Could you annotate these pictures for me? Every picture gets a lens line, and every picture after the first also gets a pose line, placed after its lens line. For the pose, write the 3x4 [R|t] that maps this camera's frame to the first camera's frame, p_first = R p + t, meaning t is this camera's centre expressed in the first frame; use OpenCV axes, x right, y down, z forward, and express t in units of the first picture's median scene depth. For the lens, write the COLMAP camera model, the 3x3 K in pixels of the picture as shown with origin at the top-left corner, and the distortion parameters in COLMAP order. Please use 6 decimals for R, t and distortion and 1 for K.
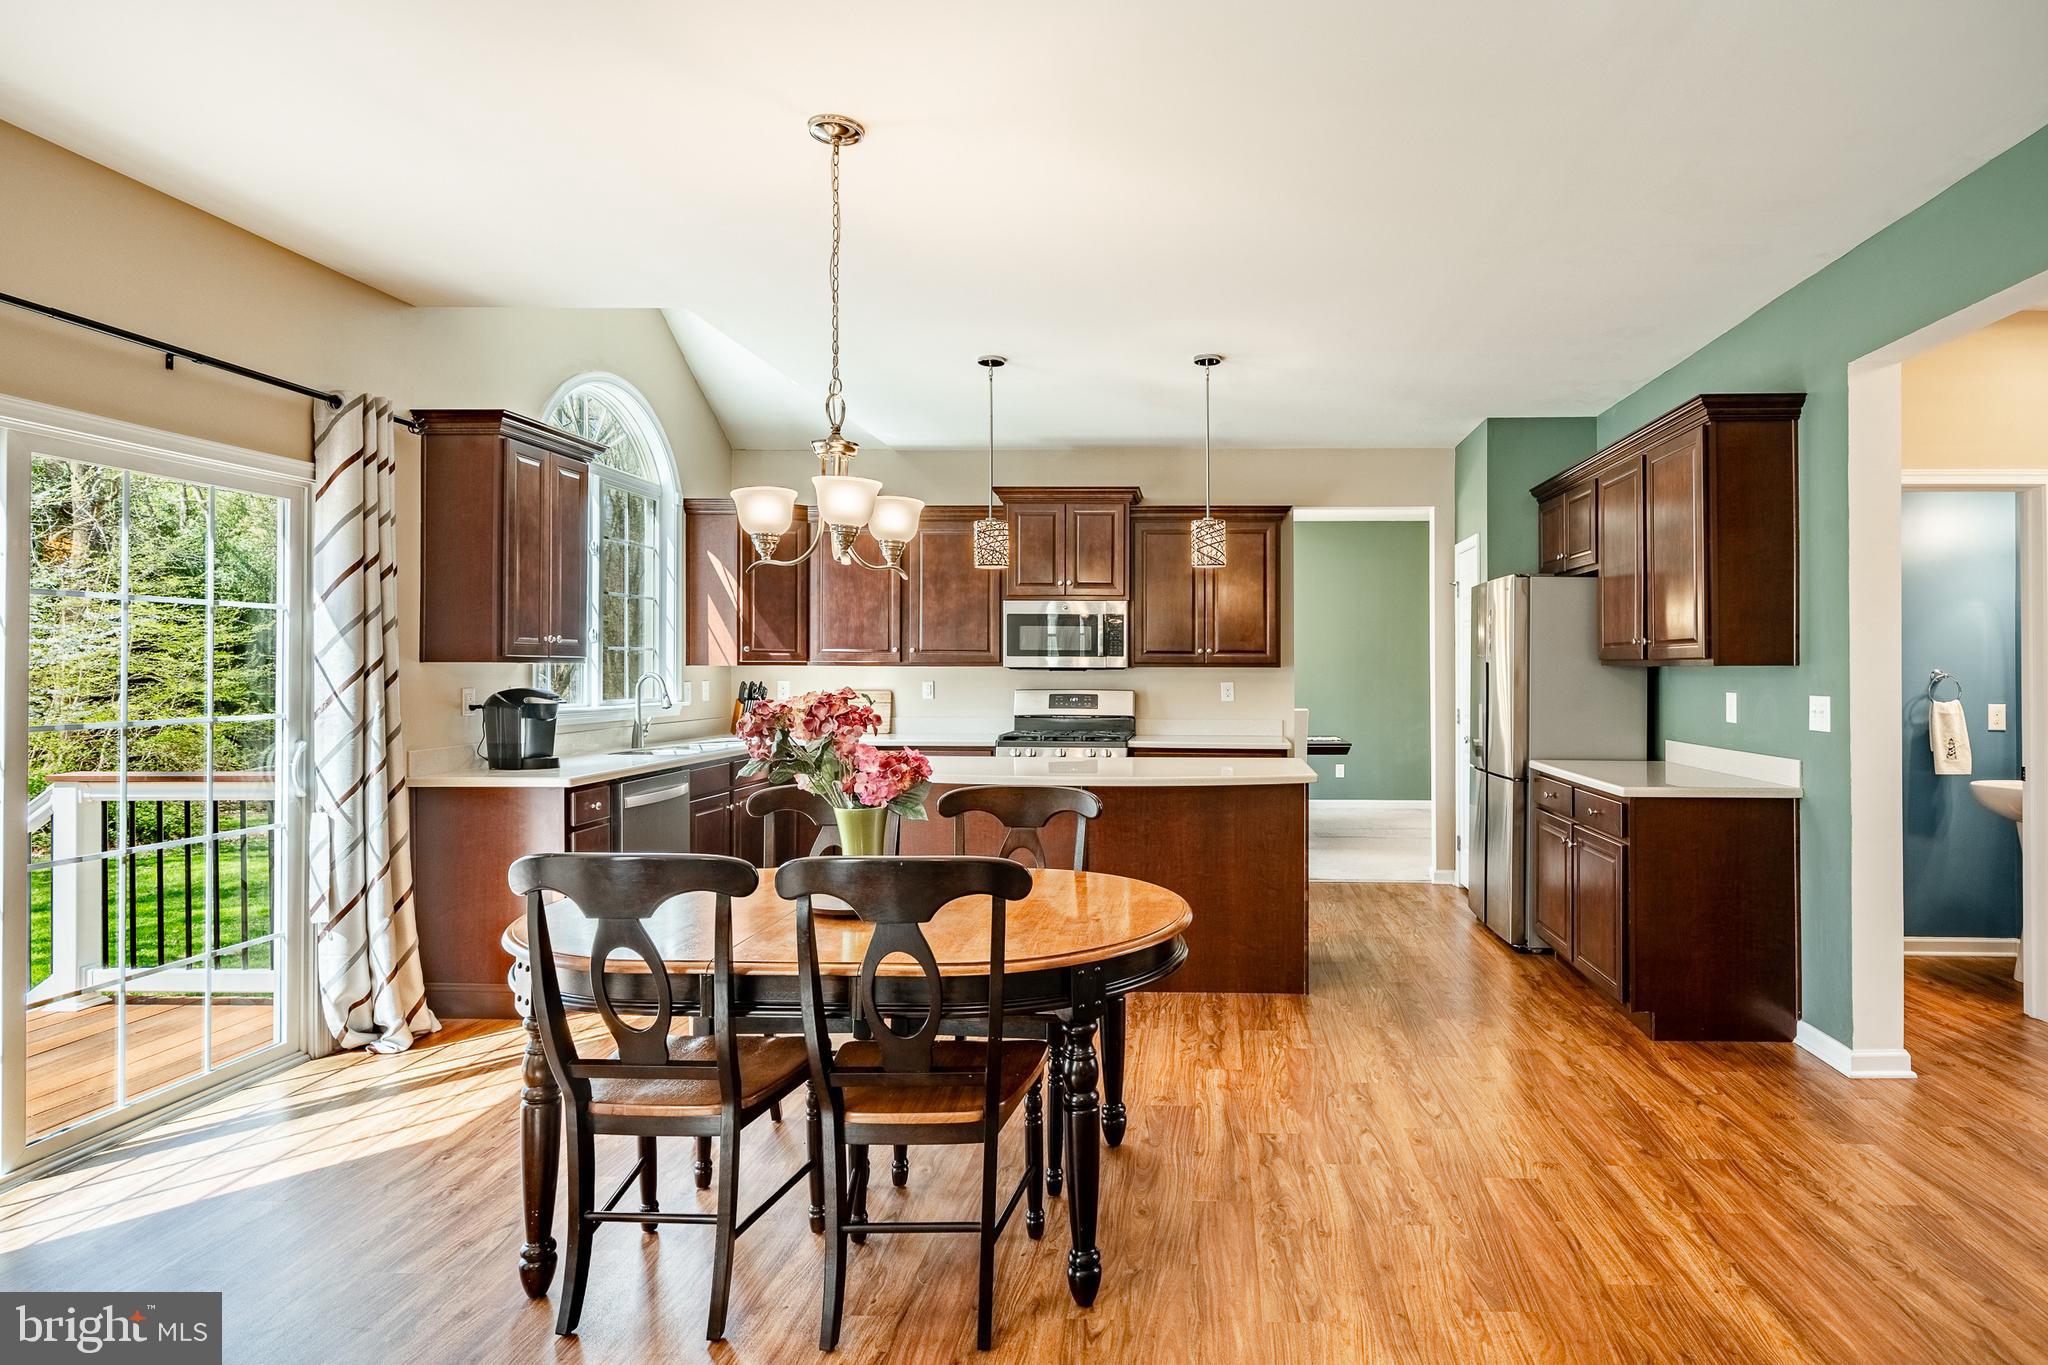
lens RADIAL K [[1088.8, 0, 1176.2], [0, 1088.8, 675.3], [0, 0, 1]] dist [-0.002907, -0.000985]
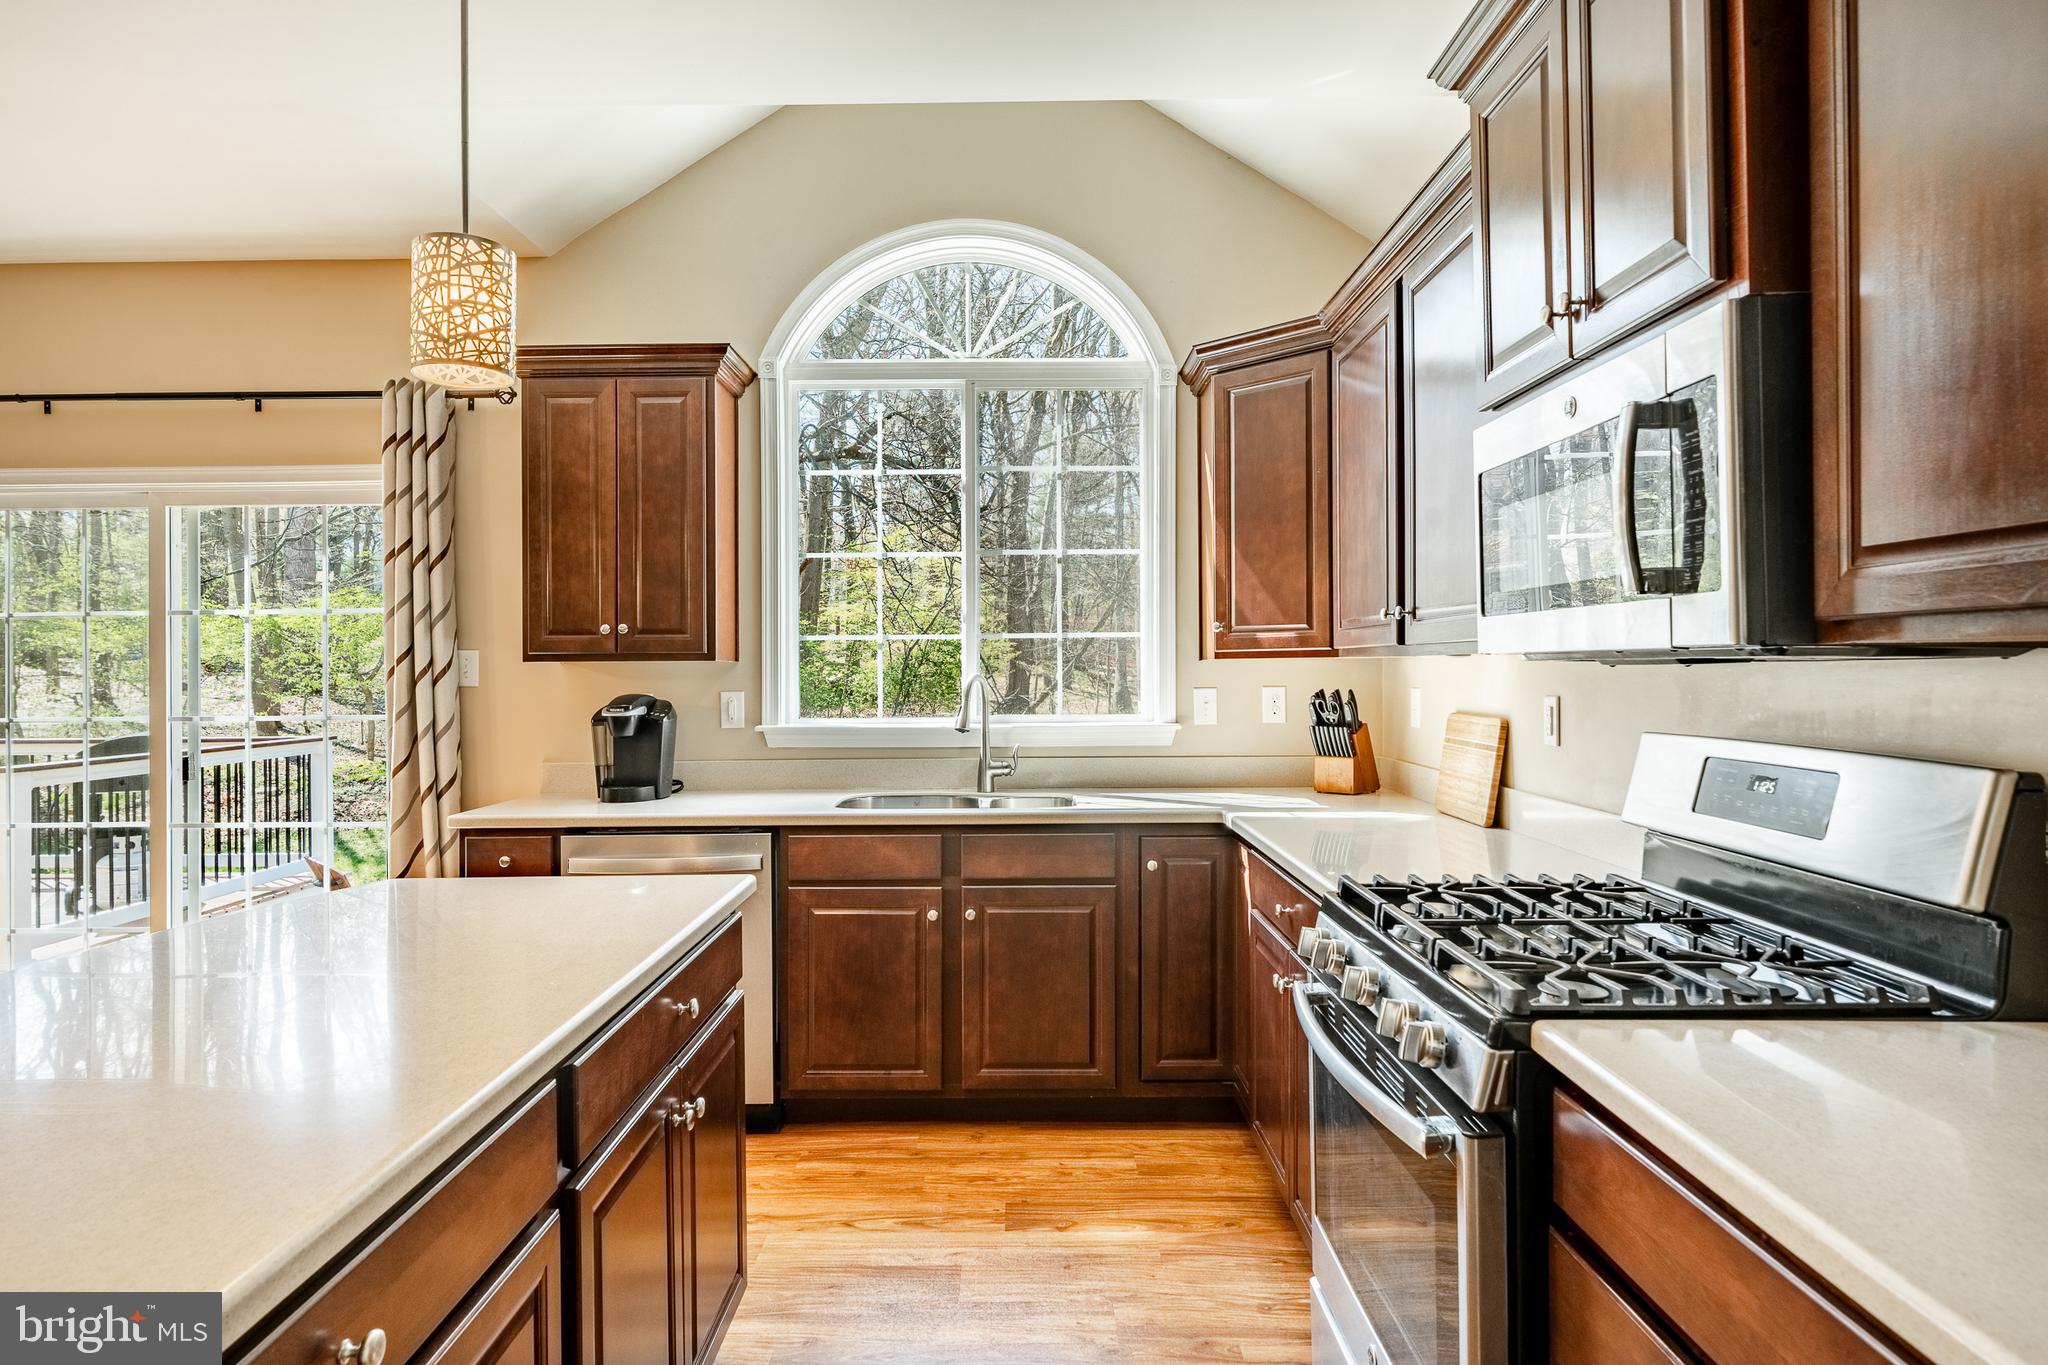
lens RADIAL K [[1152.2, 0, 1016.0], [0, 1152.2, 680.2], [0, 0, 1]] dist [0.002831, -0.001774]
pose [[0.021573, 0.008761, -0.999729, 0.181387], [0.001197, 0.999961, 0.008789, -0.004292], [0.999767, -0.001386, 0.021562, 1.013270]]
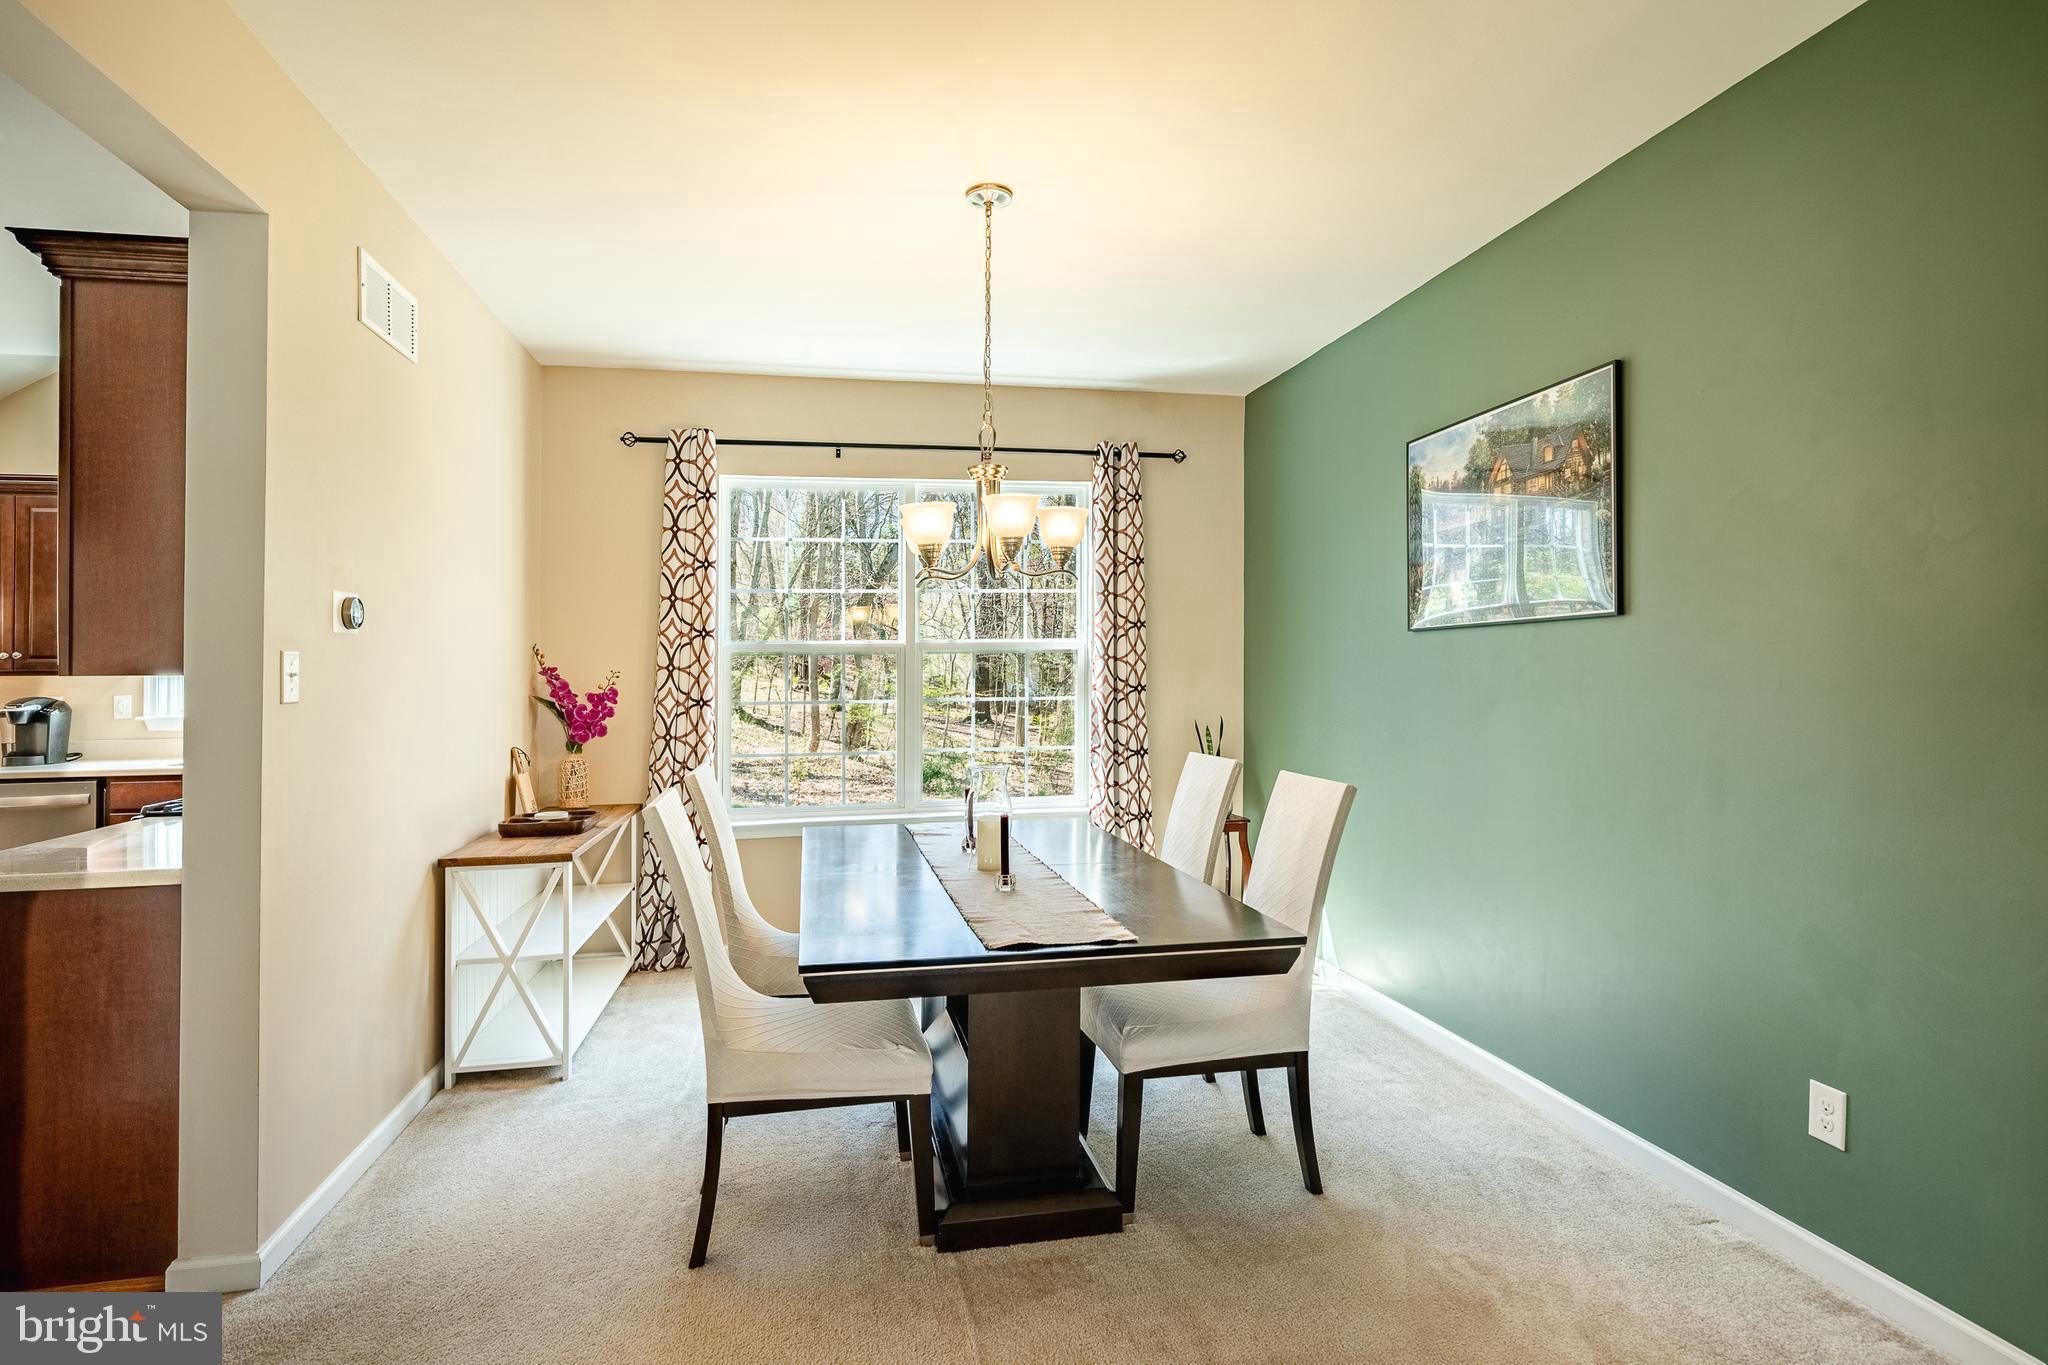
lens RADIAL K [[1042.2, 0, 1008.7], [0, 1042.2, 669.3], [0, 0, 1]] dist [-0.013177, 0.002457]
pose [[0.221195, -0.002744, -0.975226, 0.597658], [0.004091, 0.999990, -0.001885, -0.010012], [0.975221, -0.003573, 0.221204, 1.447025]]
